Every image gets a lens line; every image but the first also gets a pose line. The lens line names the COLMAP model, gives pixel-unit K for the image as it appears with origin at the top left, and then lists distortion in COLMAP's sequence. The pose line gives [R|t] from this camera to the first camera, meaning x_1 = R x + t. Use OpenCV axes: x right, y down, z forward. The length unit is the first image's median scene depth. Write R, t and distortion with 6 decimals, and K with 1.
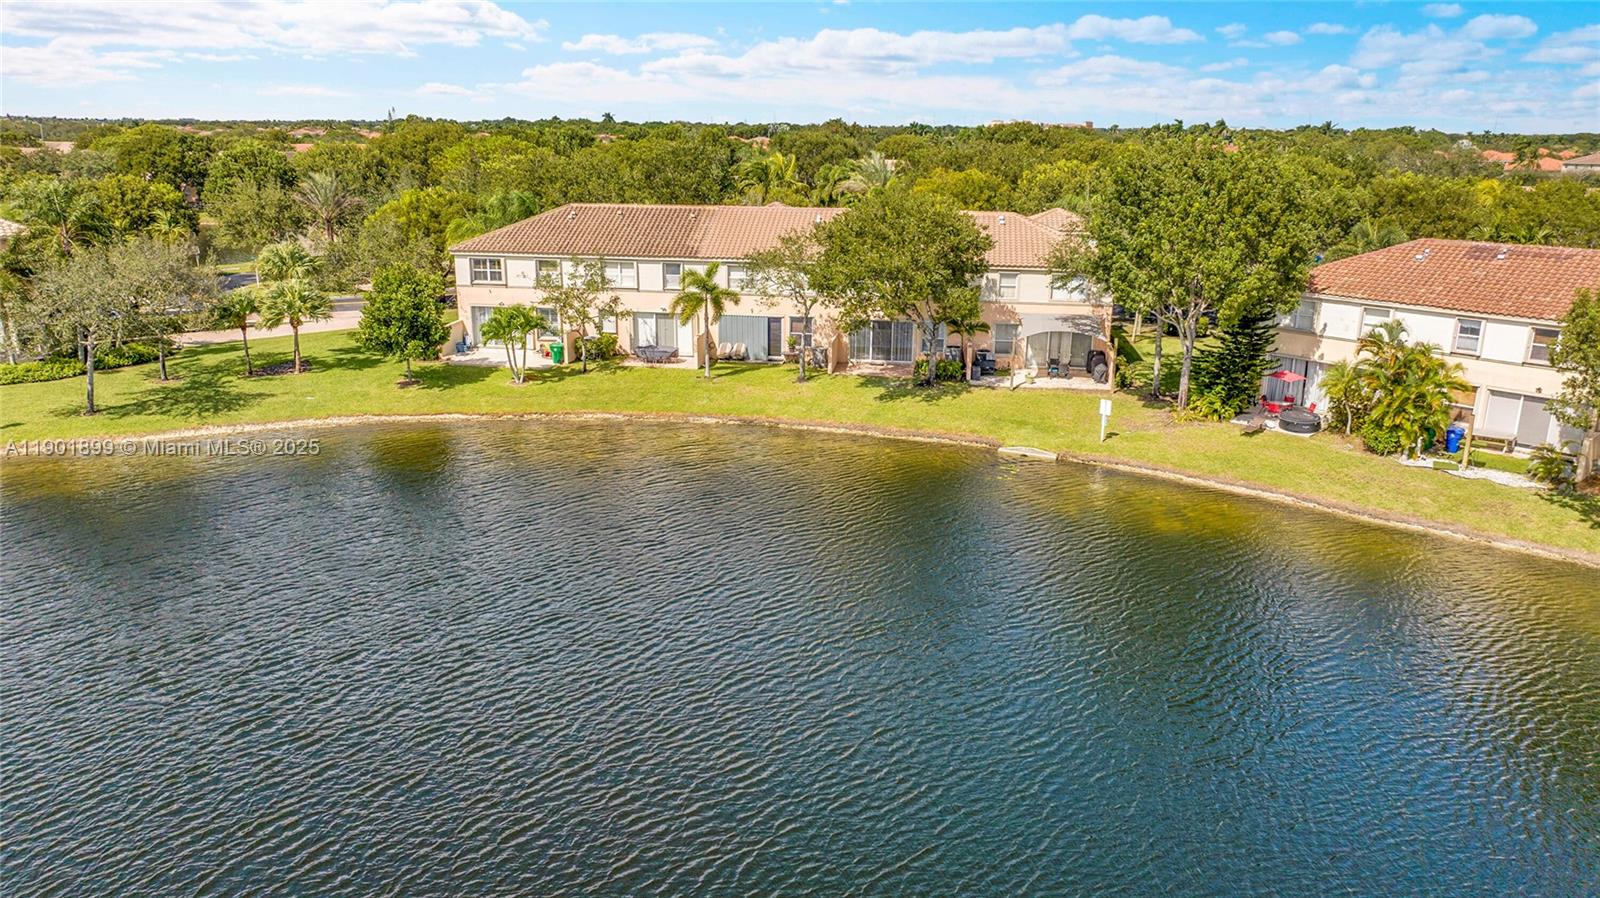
lens RADIAL K [[1101.7, 0, 796.2], [0, 1101.7, 439.2], [0, 0, 1]] dist [-0.010362, 0.009230]
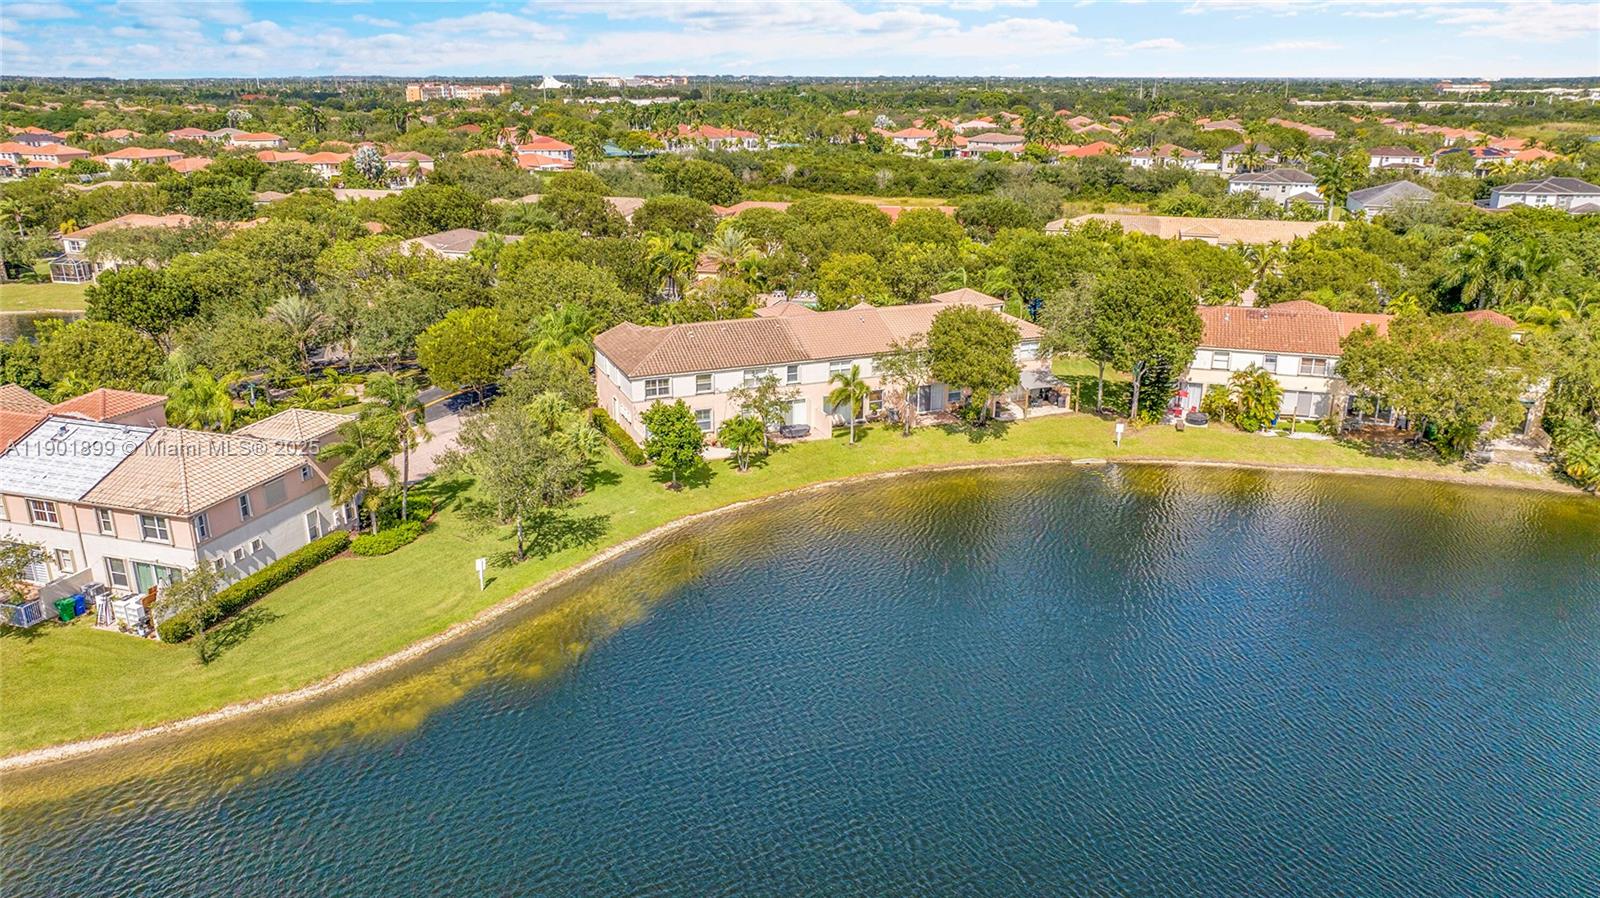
lens RADIAL K [[1101.7, 0, 779.8], [0, 1101.7, 408.5], [0, 0, 1]] dist [-0.010362, 0.009230]
pose [[0.873125, -0.152953, 0.462880, -0.872154], [0.145728, 0.987979, 0.051580, -0.201092], [-0.465205, 0.022419, 0.884919, -0.256377]]
